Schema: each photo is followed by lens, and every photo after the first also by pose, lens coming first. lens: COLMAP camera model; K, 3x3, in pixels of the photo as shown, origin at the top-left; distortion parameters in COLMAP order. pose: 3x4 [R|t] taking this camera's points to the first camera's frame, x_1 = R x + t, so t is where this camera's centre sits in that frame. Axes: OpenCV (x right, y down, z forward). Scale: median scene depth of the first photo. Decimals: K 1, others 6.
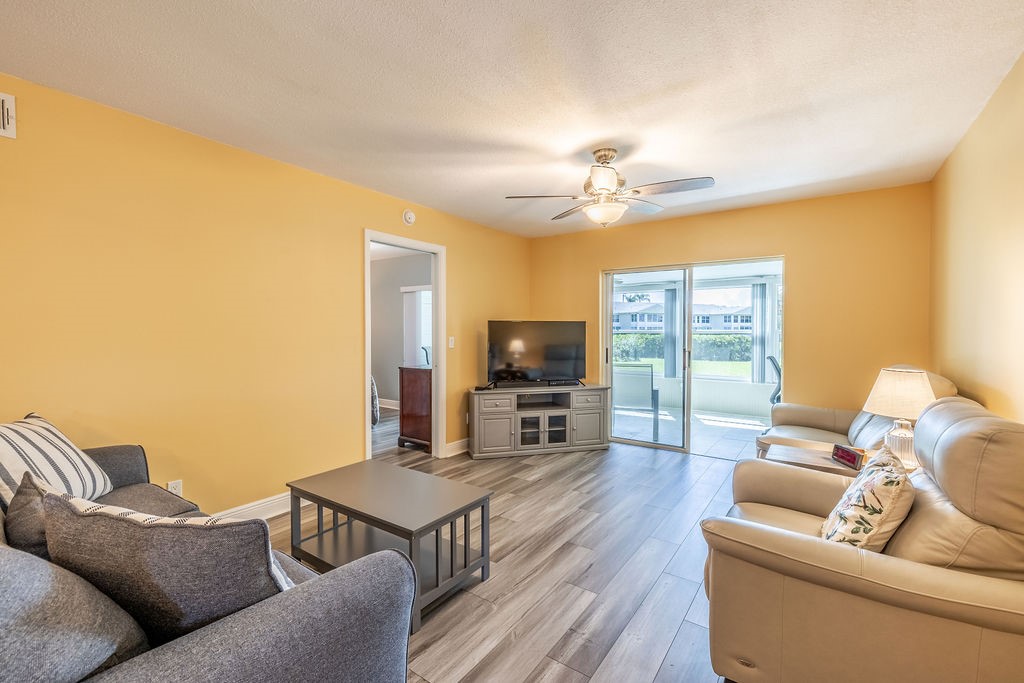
lens RADIAL K [[433.5, 0, 516.3], [0, 433.5, 335.0], [0, 0, 1]] dist [0.000619, 0.000080]
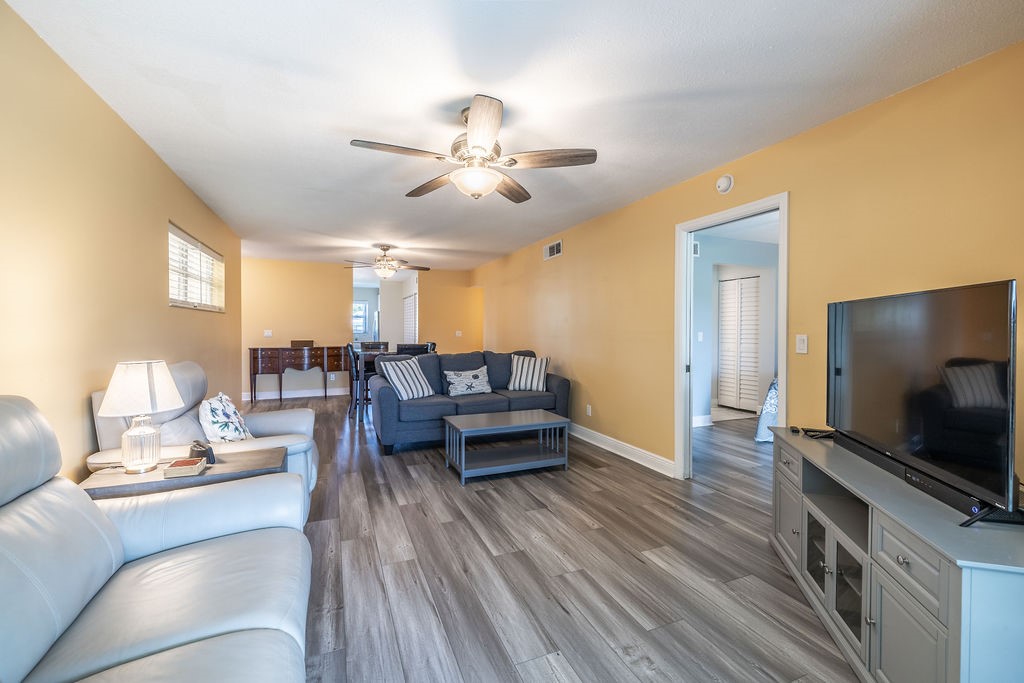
lens RADIAL K [[426.9, 0, 515.0], [0, 426.9, 337.6], [0, 0, 1]] dist [-0.000312, 0.000102]
pose [[-0.520255, 0.013939, -0.853897, 0.753094], [-0.010603, 0.999684, 0.022779, -0.002655], [0.853945, 0.020905, -0.519943, 1.294191]]
